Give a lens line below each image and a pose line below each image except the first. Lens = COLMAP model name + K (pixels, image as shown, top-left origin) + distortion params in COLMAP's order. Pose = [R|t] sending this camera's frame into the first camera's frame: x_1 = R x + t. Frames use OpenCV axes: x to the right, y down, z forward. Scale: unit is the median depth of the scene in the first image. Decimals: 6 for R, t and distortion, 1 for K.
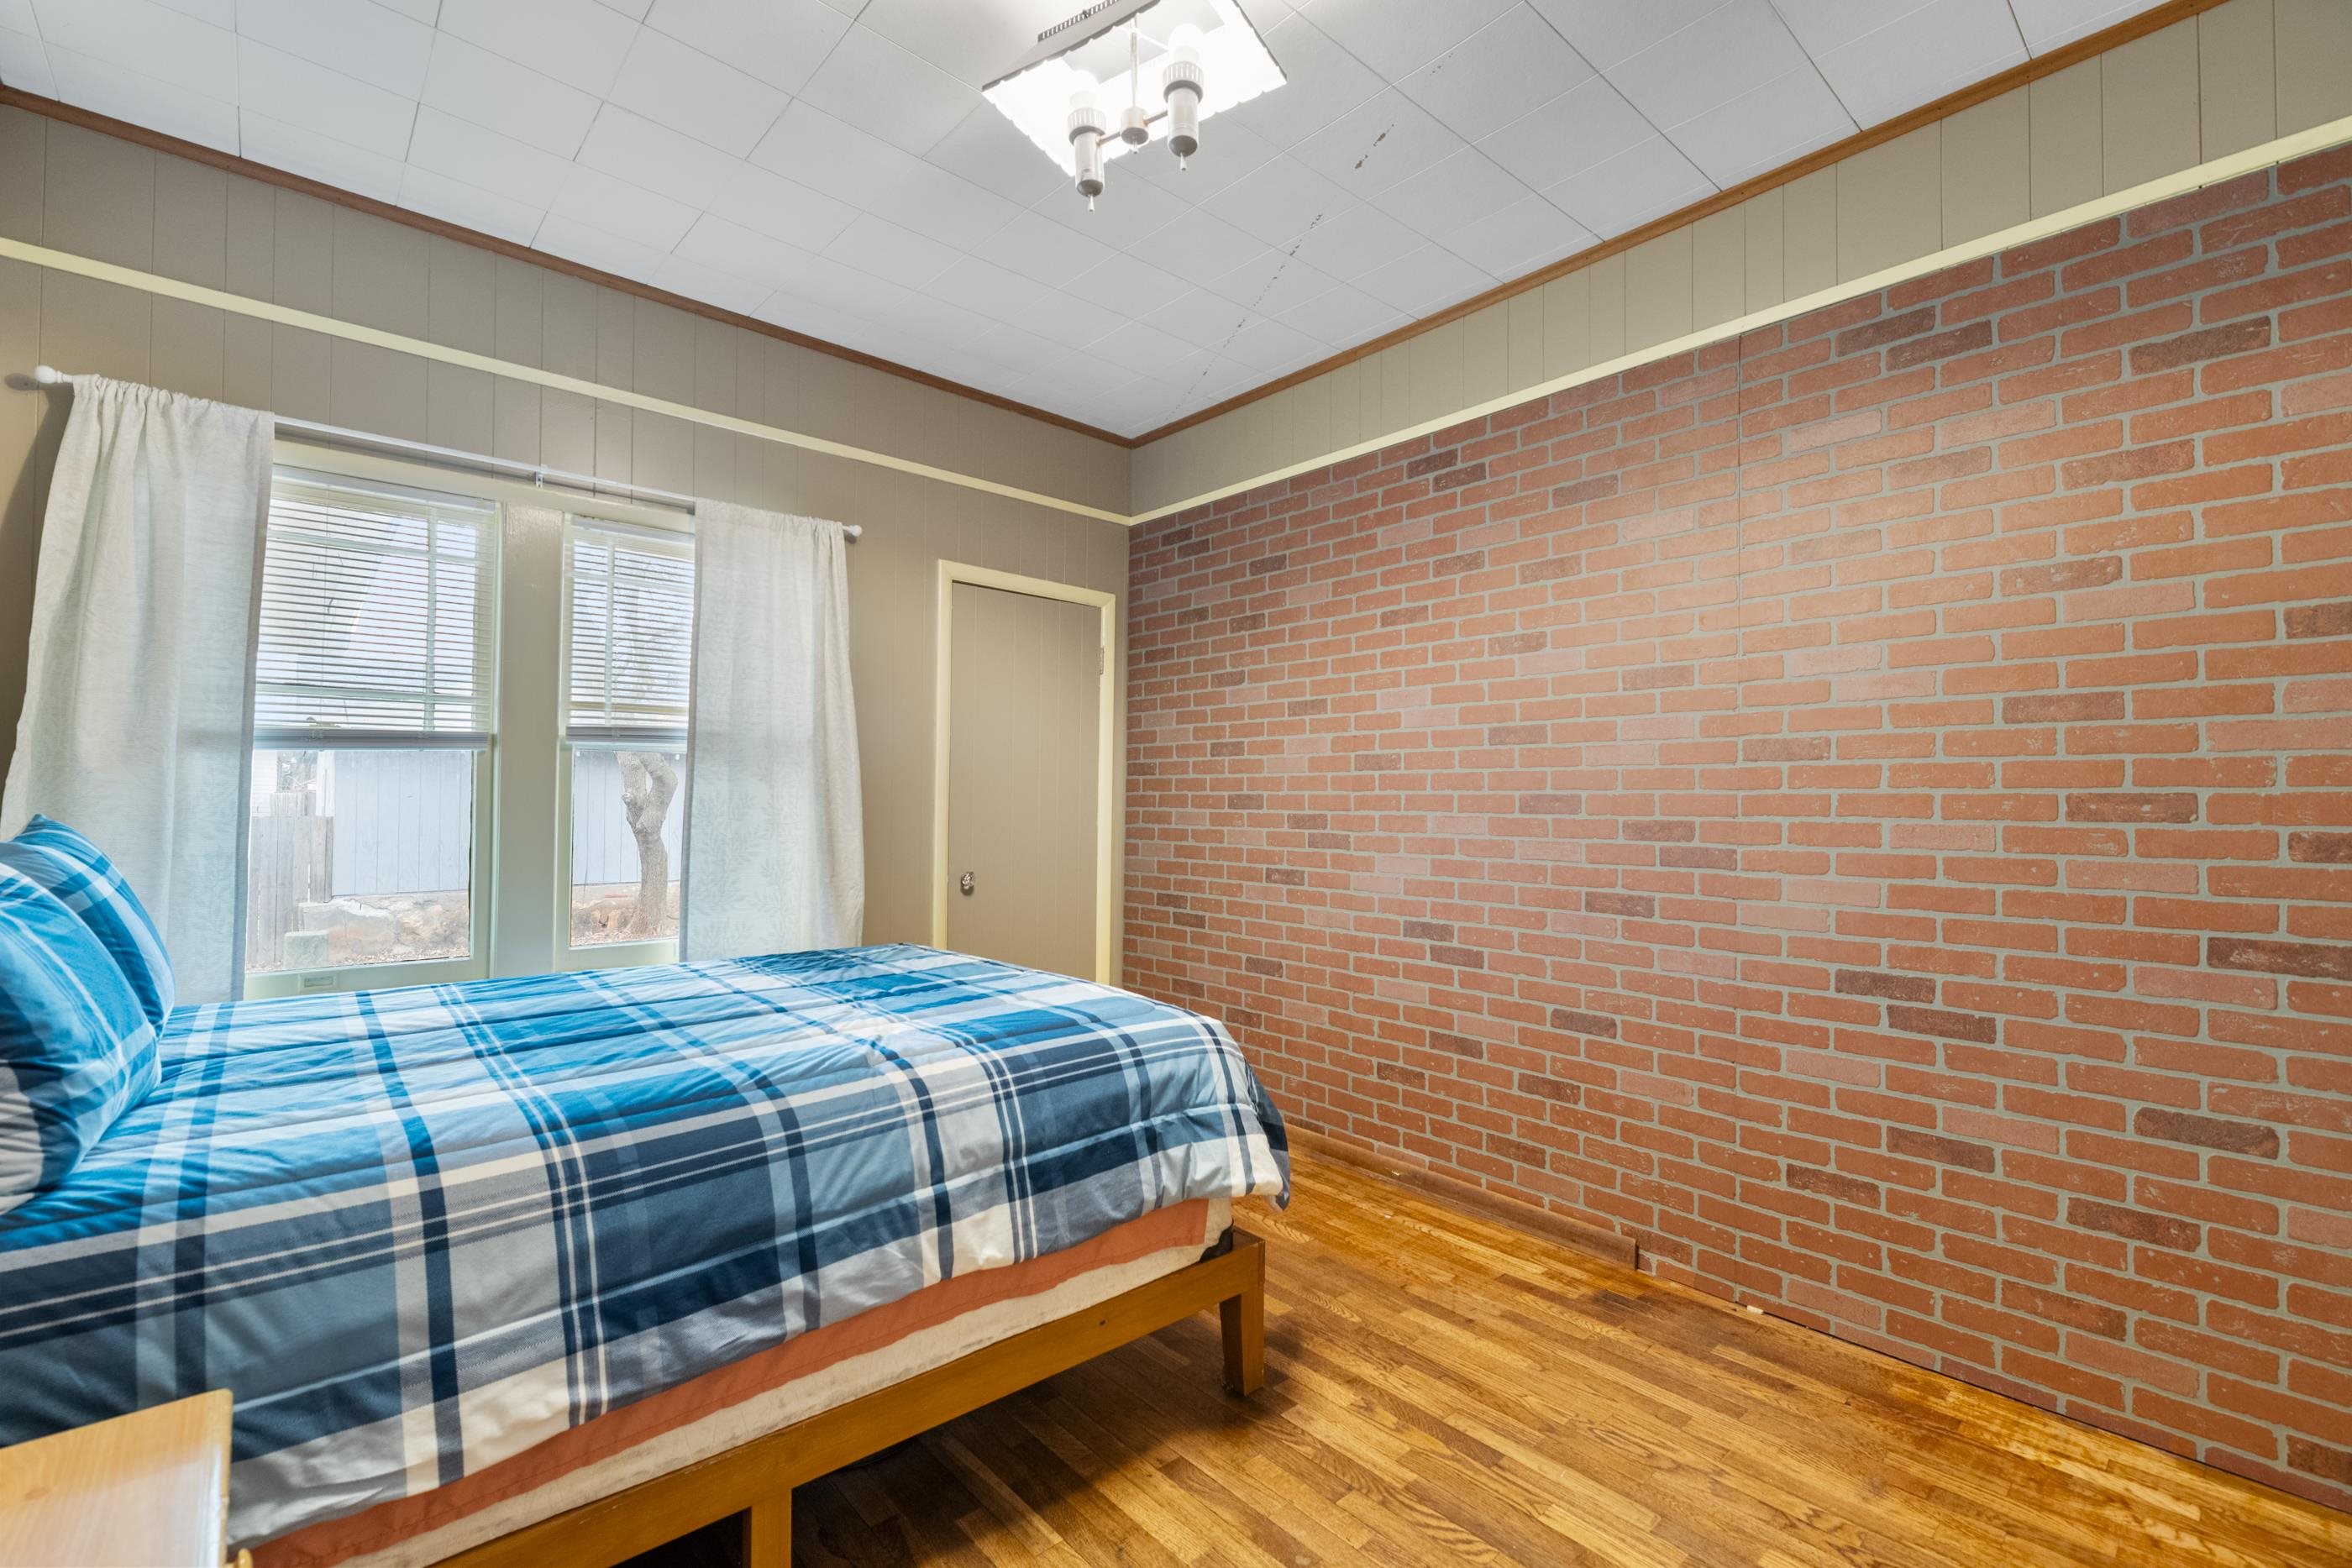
lens RADIAL K [[1019.4, 0, 1171.3], [0, 1019.4, 790.4], [0, 0, 1]] dist [-0.000852, -0.001053]
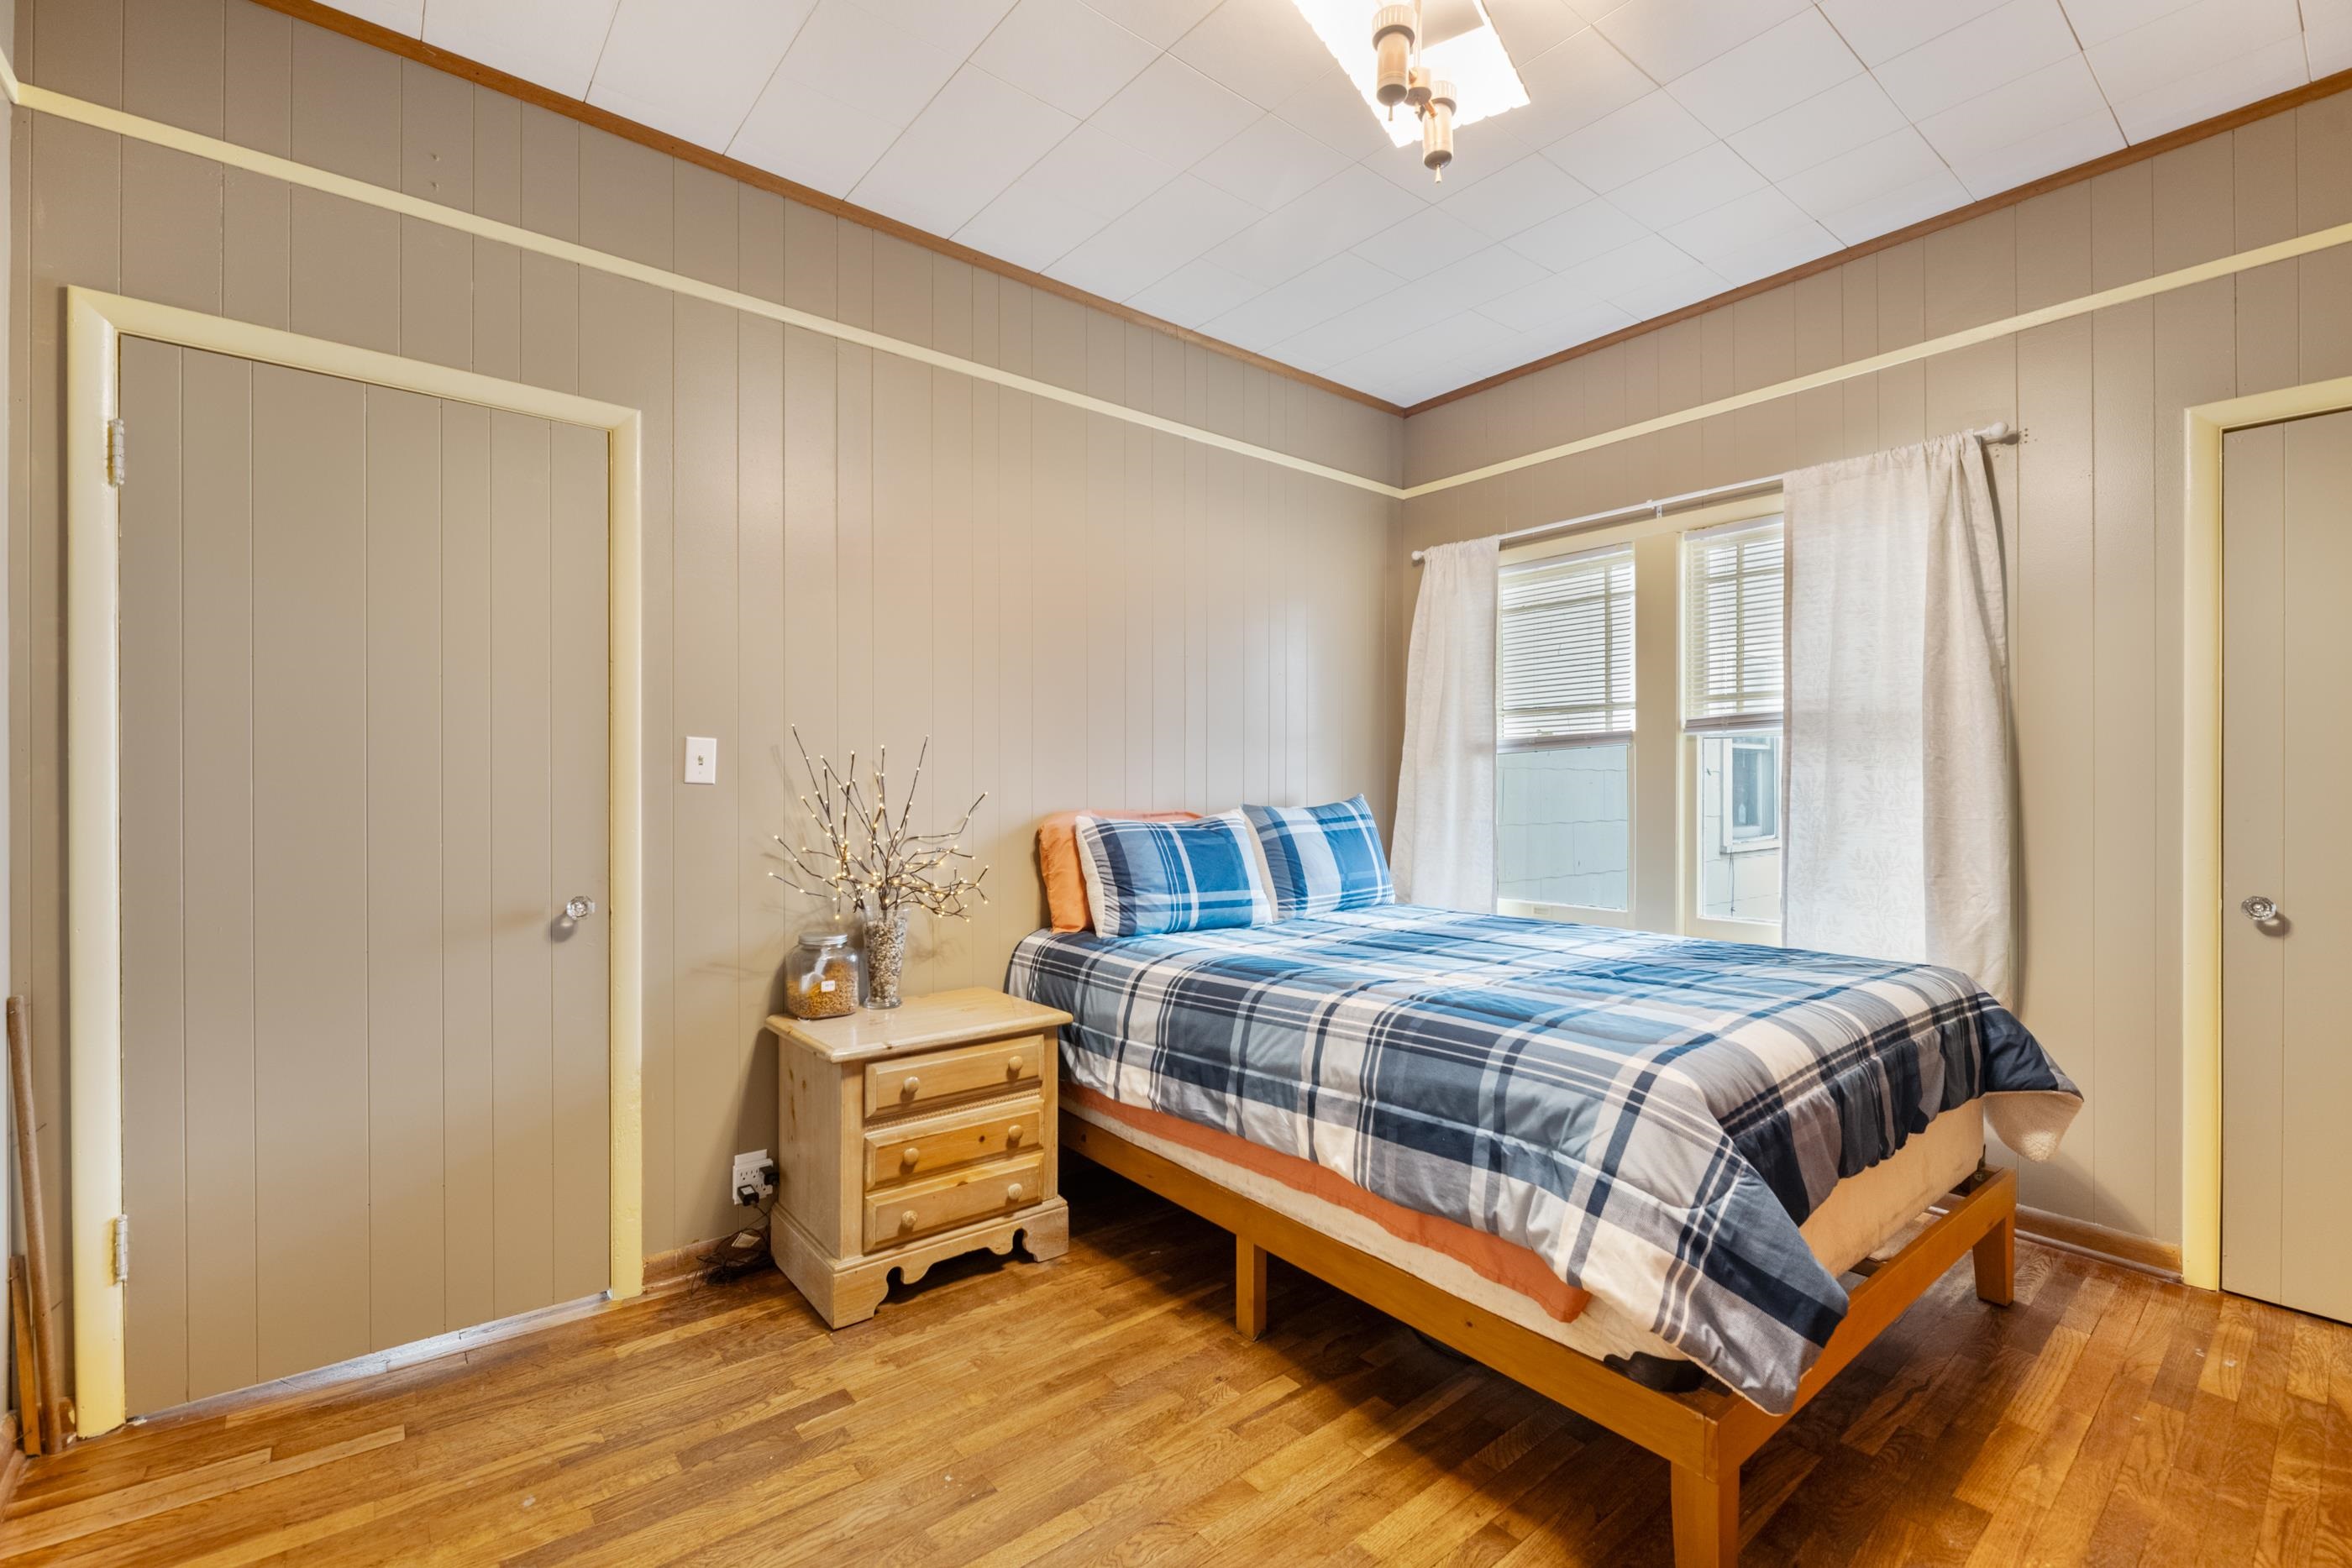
lens RADIAL K [[1019.4, 0, 1171.3], [0, 1019.4, 790.4], [0, 0, 1]] dist [-0.000852, -0.001053]
pose [[-0.054862, -0.004293, -0.998485, 0.973615], [0.012574, 0.999908, -0.004990, 0.024347], [0.998415, -0.012828, -0.054803, 0.838459]]
